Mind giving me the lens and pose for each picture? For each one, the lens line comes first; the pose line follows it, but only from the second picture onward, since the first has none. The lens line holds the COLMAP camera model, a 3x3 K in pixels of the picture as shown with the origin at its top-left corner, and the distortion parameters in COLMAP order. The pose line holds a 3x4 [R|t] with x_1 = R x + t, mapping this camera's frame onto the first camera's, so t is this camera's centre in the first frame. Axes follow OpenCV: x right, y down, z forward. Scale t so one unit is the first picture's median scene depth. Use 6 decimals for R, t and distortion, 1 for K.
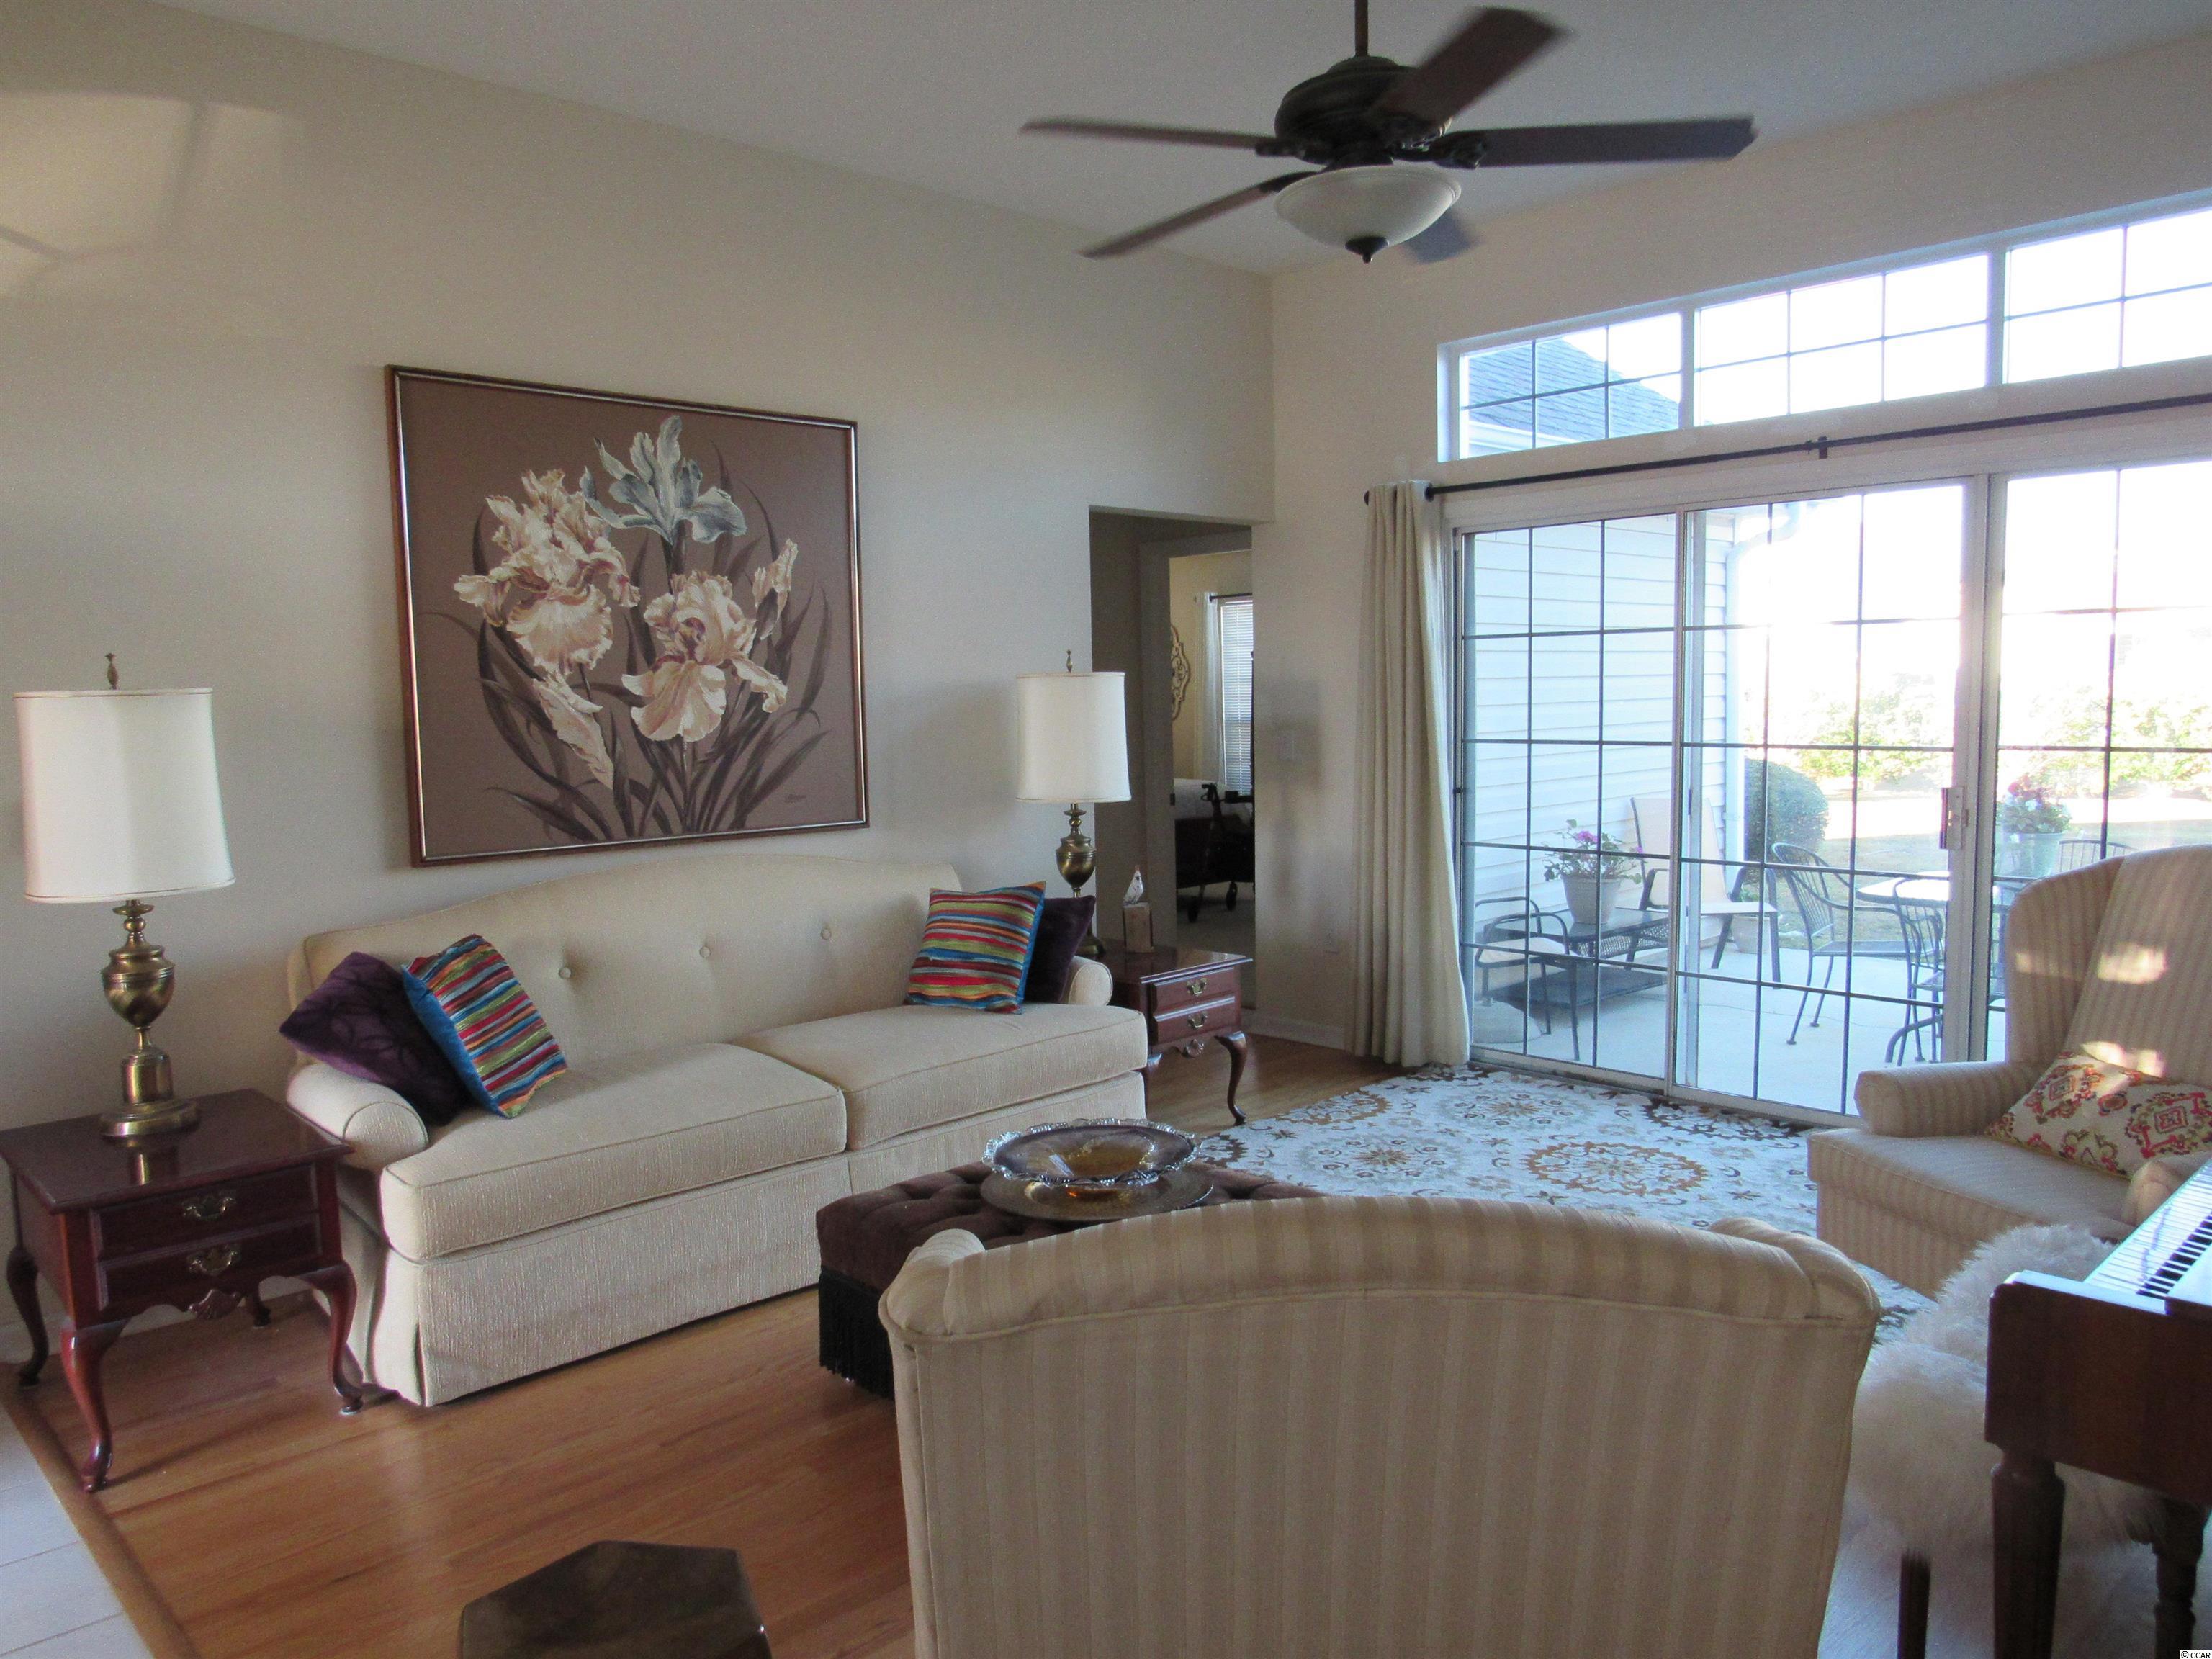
lens RADIAL K [[1623.6, 0, 1093.4], [0, 1623.6, 835.0], [0, 0, 1]] dist [-0.020059, 0.008983]
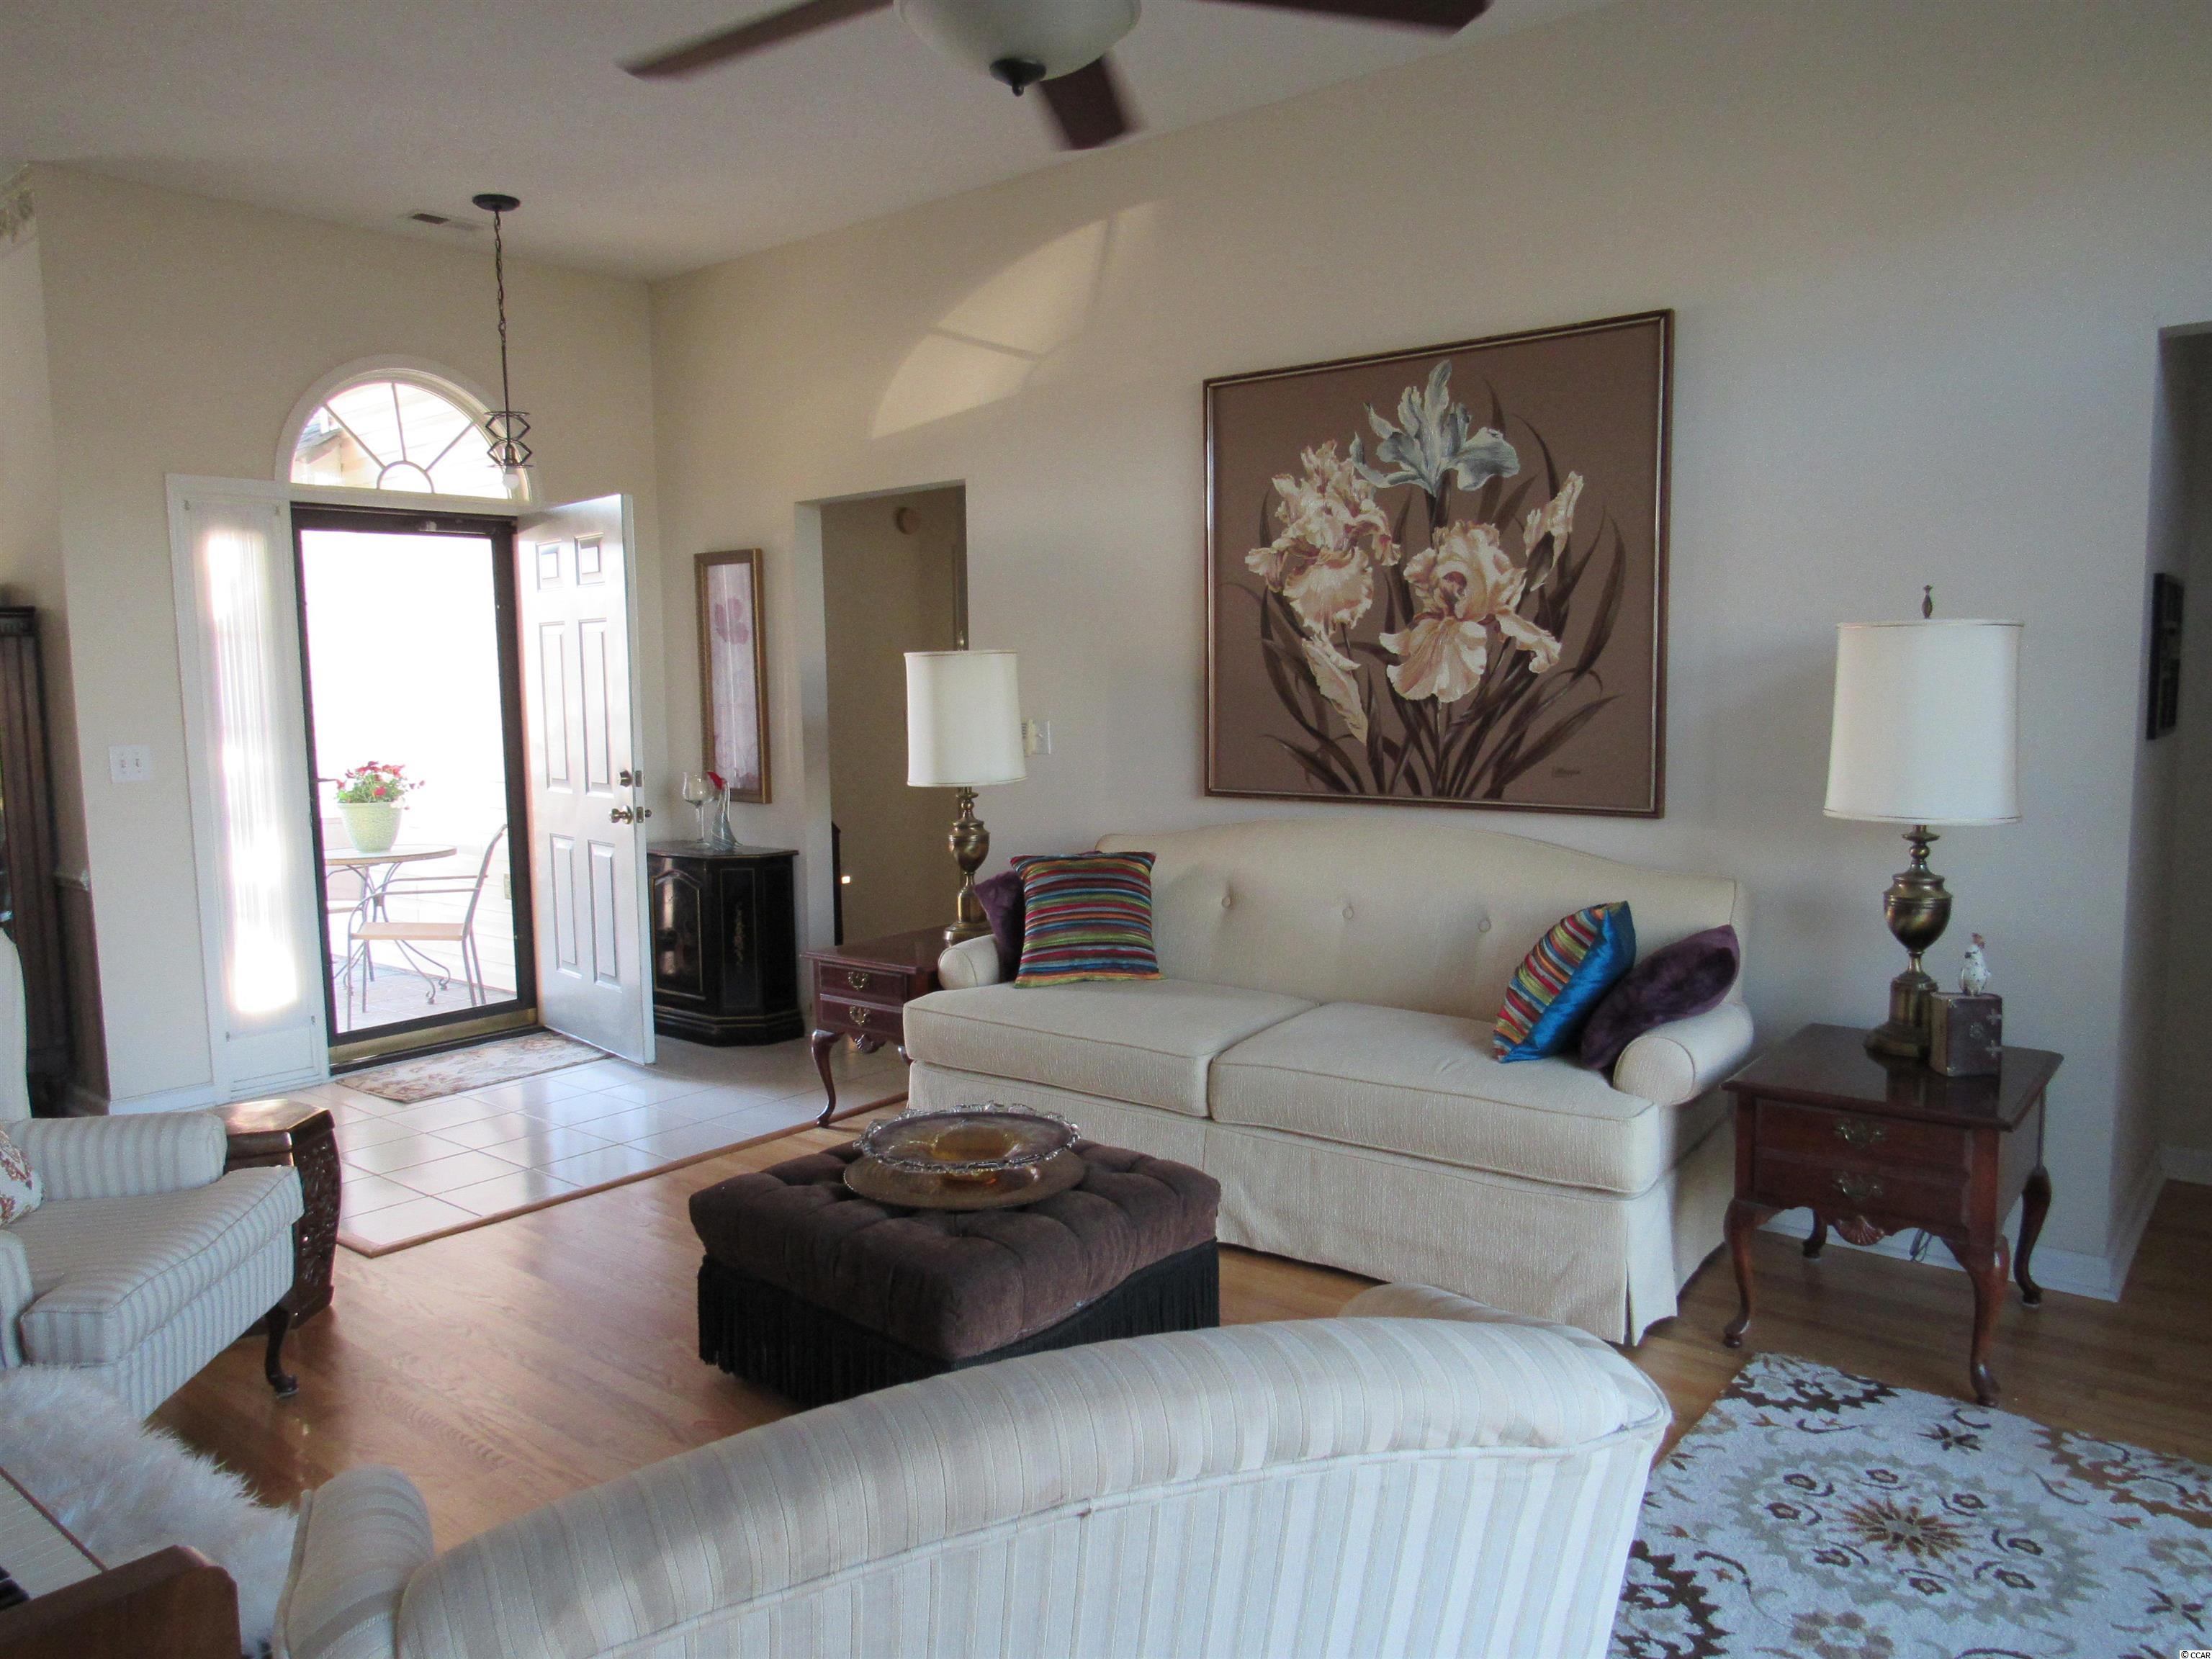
lens RADIAL K [[1623.6, 0, 1093.2], [0, 1623.6, 827.7], [0, 0, 1]] dist [-0.020059, 0.008983]
pose [[0.105045, 0.123607, -0.986756, 0.696921], [-0.068272, 0.990801, 0.116846, -0.083233], [0.992121, 0.055094, 0.112517, 0.701869]]
